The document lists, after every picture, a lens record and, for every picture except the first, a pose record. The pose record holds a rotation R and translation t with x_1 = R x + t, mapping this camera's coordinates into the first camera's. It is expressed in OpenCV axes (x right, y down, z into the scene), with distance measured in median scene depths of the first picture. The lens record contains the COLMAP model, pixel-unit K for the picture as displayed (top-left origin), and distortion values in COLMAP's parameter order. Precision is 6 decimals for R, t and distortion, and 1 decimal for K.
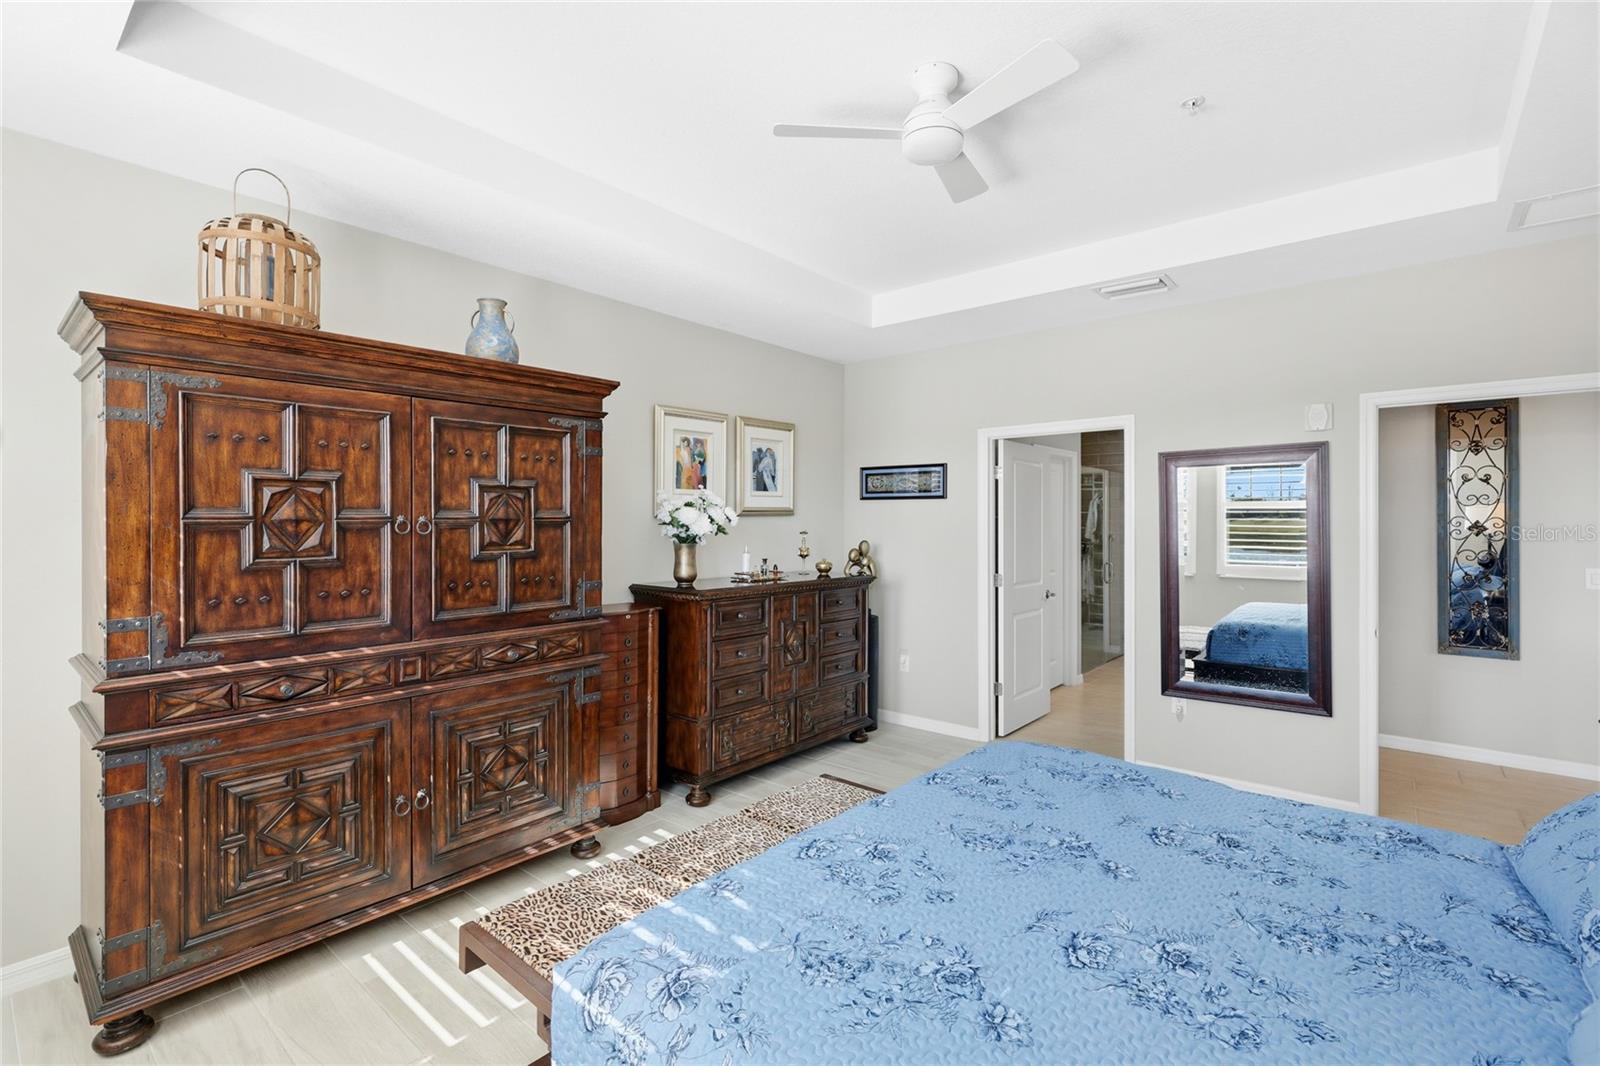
lens RADIAL K [[731.6, 0, 799.7], [0, 731.6, 526.8], [0, 0, 1]] dist [0.012021, -0.000138]
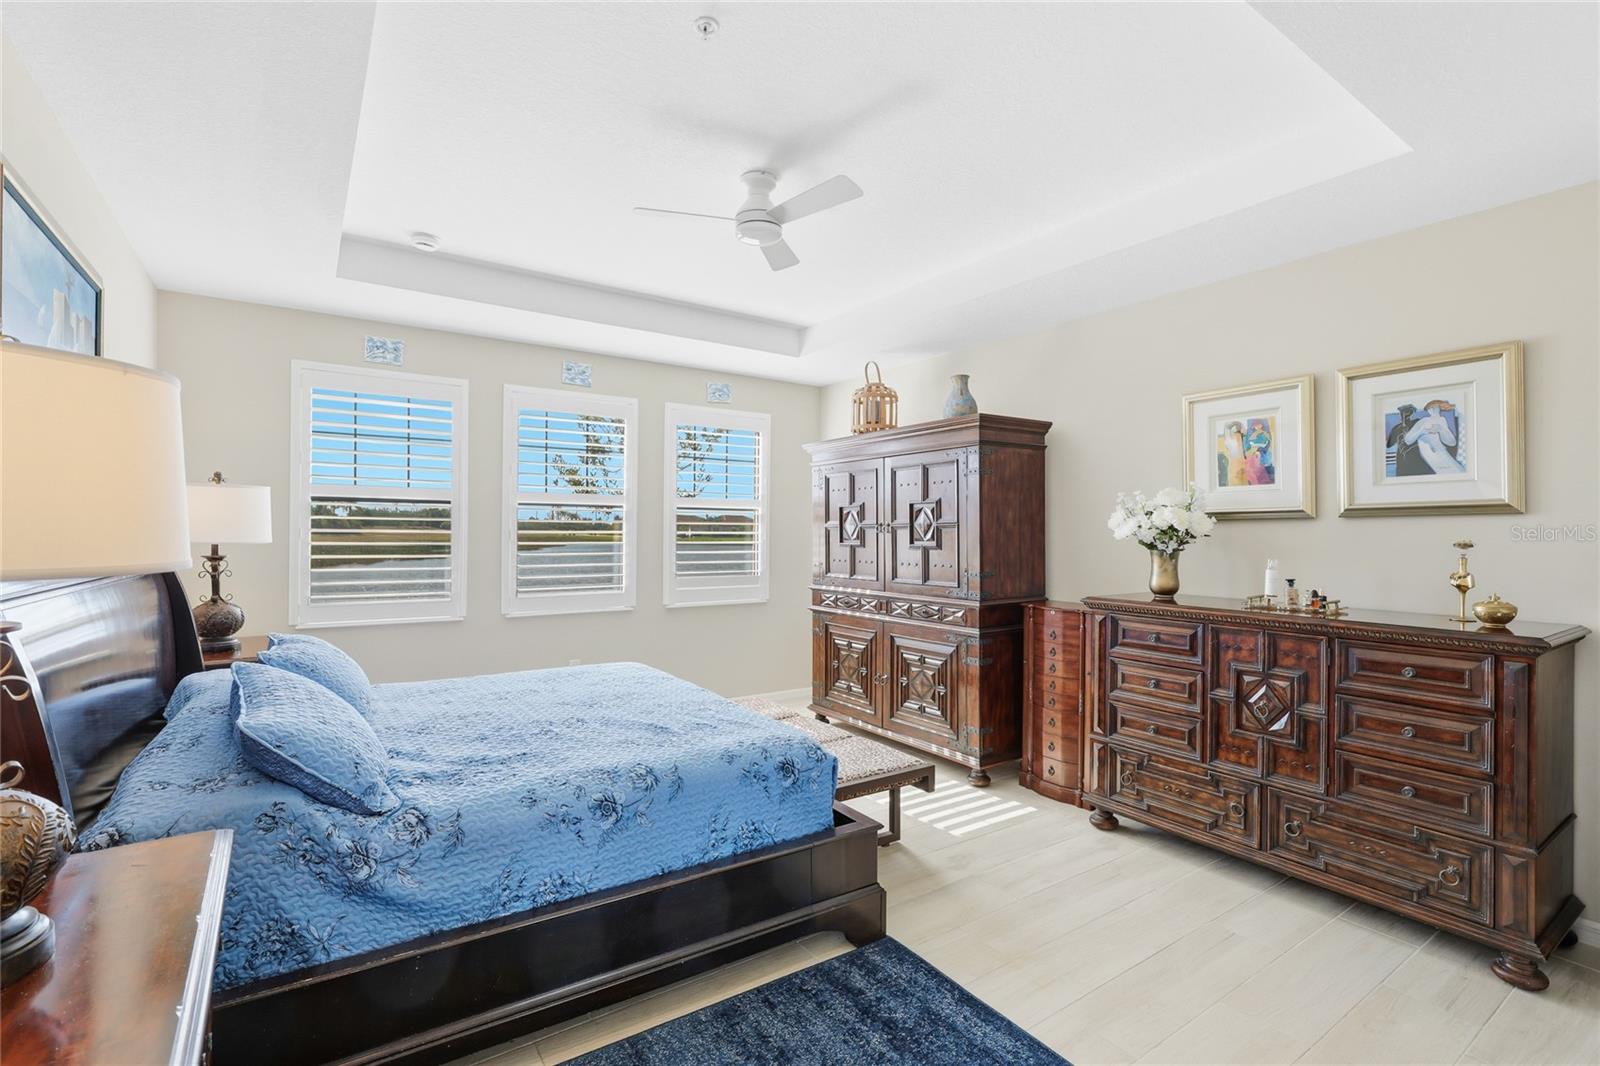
lens RADIAL K [[731.6, 0, 799.0], [0, 731.6, 529.7], [0, 0, 1]] dist [0.012021, -0.000138]
pose [[-0.266028, -0.004260, -0.963956, 0.693646], [-0.010045, 0.999948, -0.001647, 0.002607], [0.963913, 0.009244, -0.266057, 0.690163]]
